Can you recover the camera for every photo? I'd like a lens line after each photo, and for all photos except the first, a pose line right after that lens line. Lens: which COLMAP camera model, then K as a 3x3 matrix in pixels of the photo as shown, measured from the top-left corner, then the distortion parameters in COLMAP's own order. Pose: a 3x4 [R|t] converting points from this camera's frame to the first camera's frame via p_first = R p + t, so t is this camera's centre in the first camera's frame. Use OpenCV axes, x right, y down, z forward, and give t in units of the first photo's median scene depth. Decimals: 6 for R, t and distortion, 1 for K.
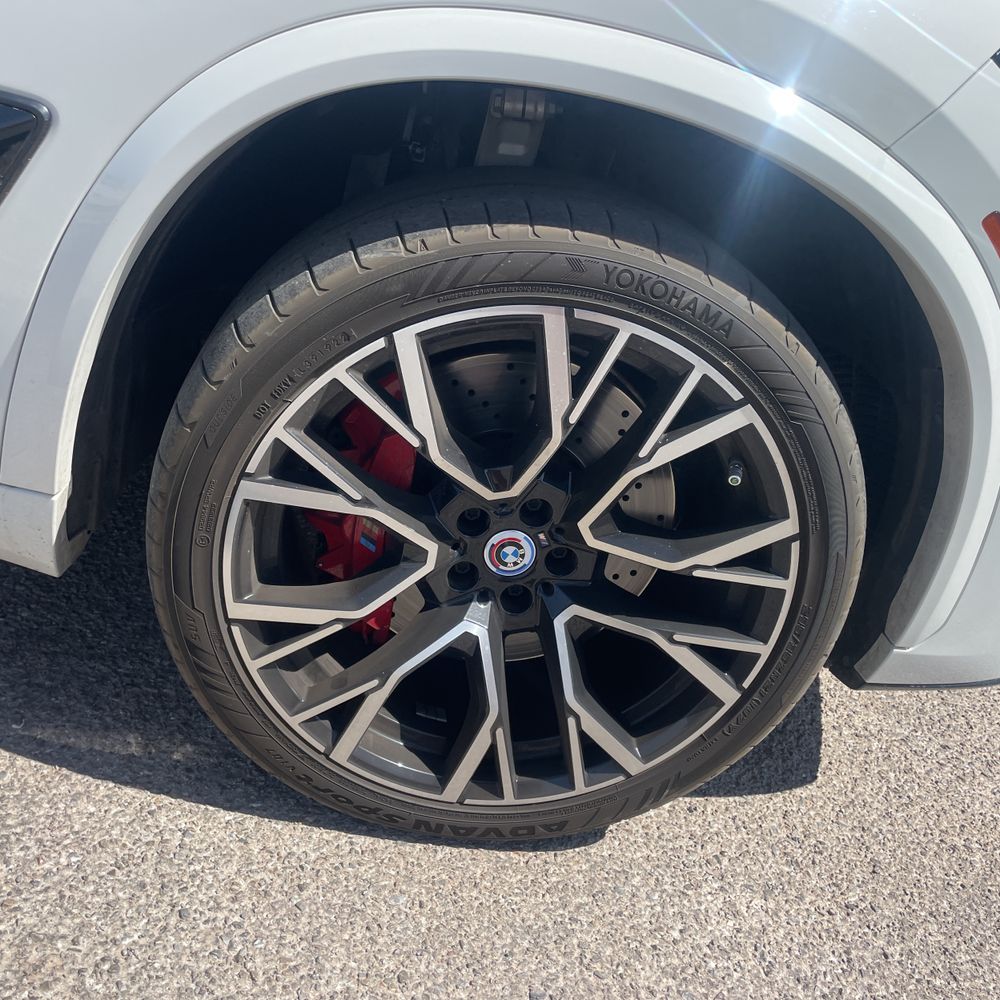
lens RADIAL K [[1005.1, 0, 496.4], [0, 1005.1, 485.7], [0, 0, 1]] dist [0.106686, -0.132265]
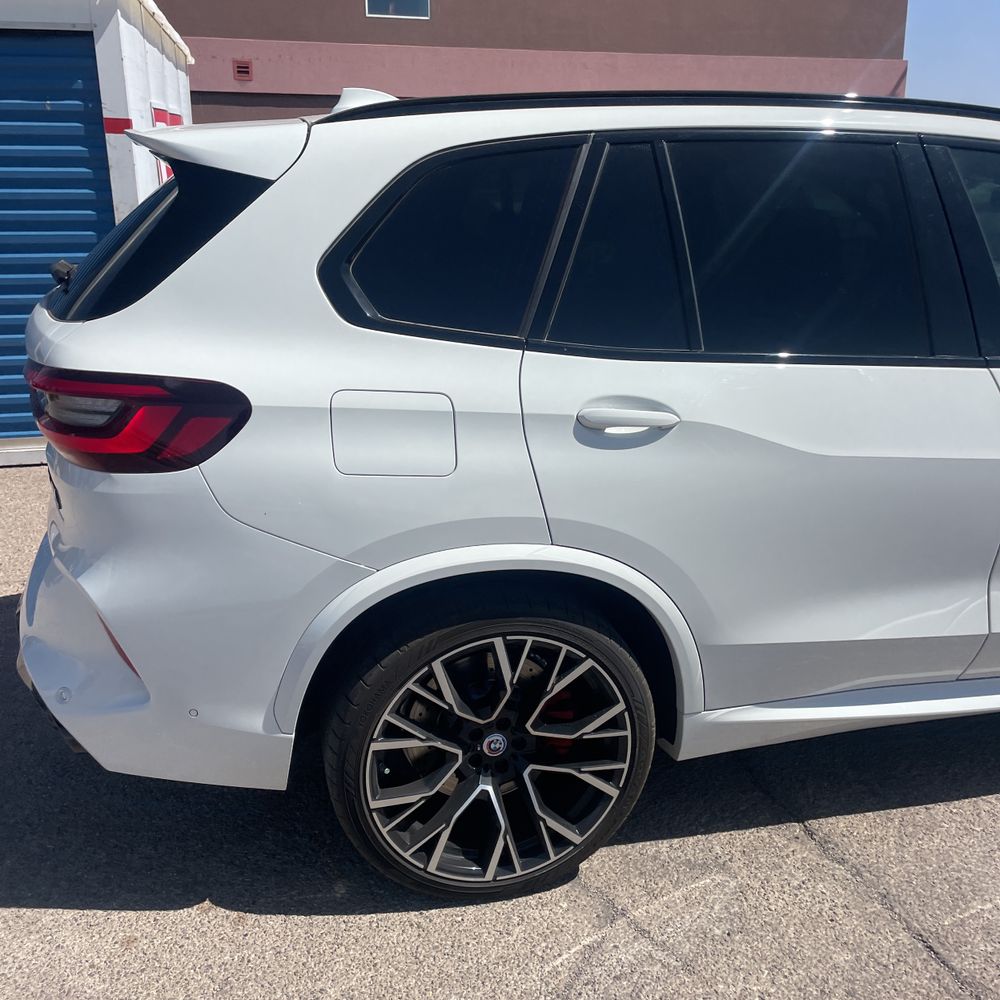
lens RADIAL K [[1005.1, 0, 496.4], [0, 1005.1, 485.7], [0, 0, 1]] dist [0.106686, -0.132265]
pose [[0.975389, -0.190564, 0.110918, -0.113854], [0.203178, 0.972198, -0.116405, -0.210788], [-0.085651, 0.136076, 0.986989, -1.116914]]
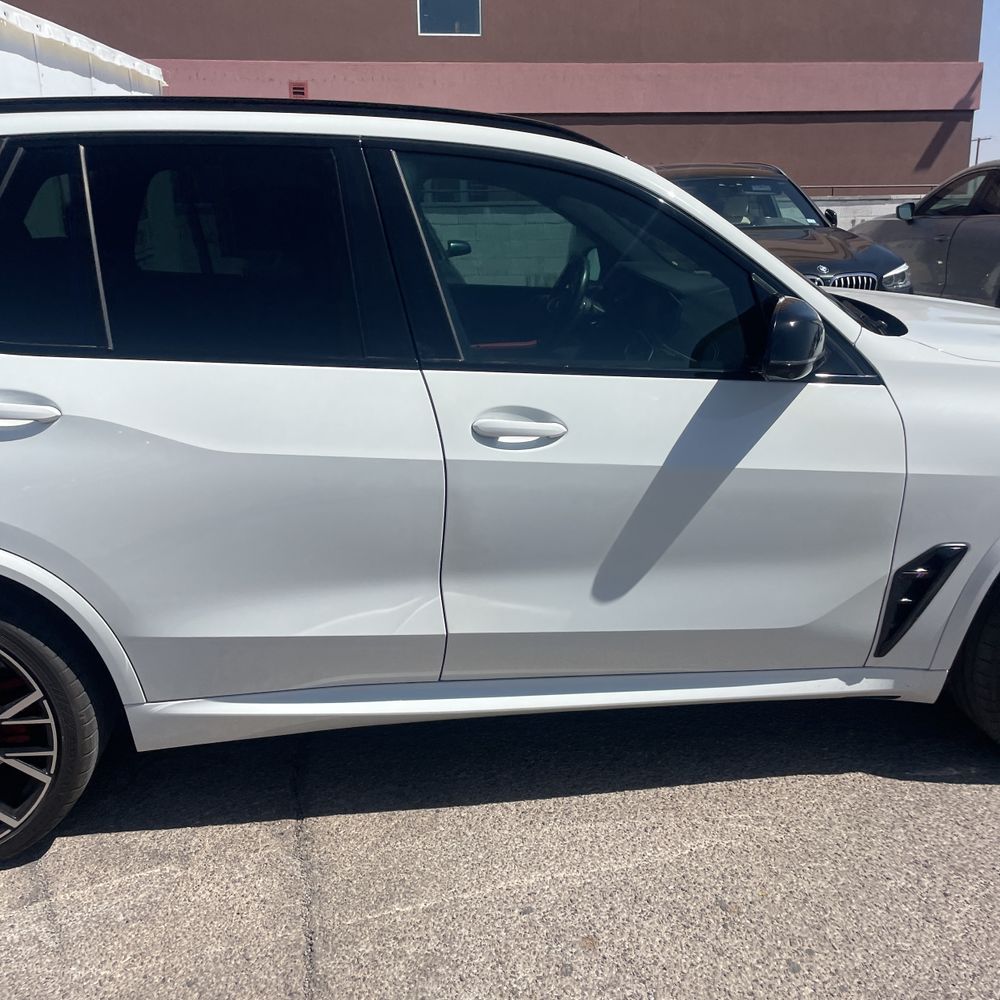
lens RADIAL K [[1005.1, 0, 496.4], [0, 1005.1, 485.7], [0, 0, 1]] dist [0.106686, -0.132265]
pose [[0.985346, -0.170566, -0.000569, 1.299540], [0.168527, 0.974073, -0.150933, 0.098903], [0.026299, 0.148626, 0.988544, -1.188165]]
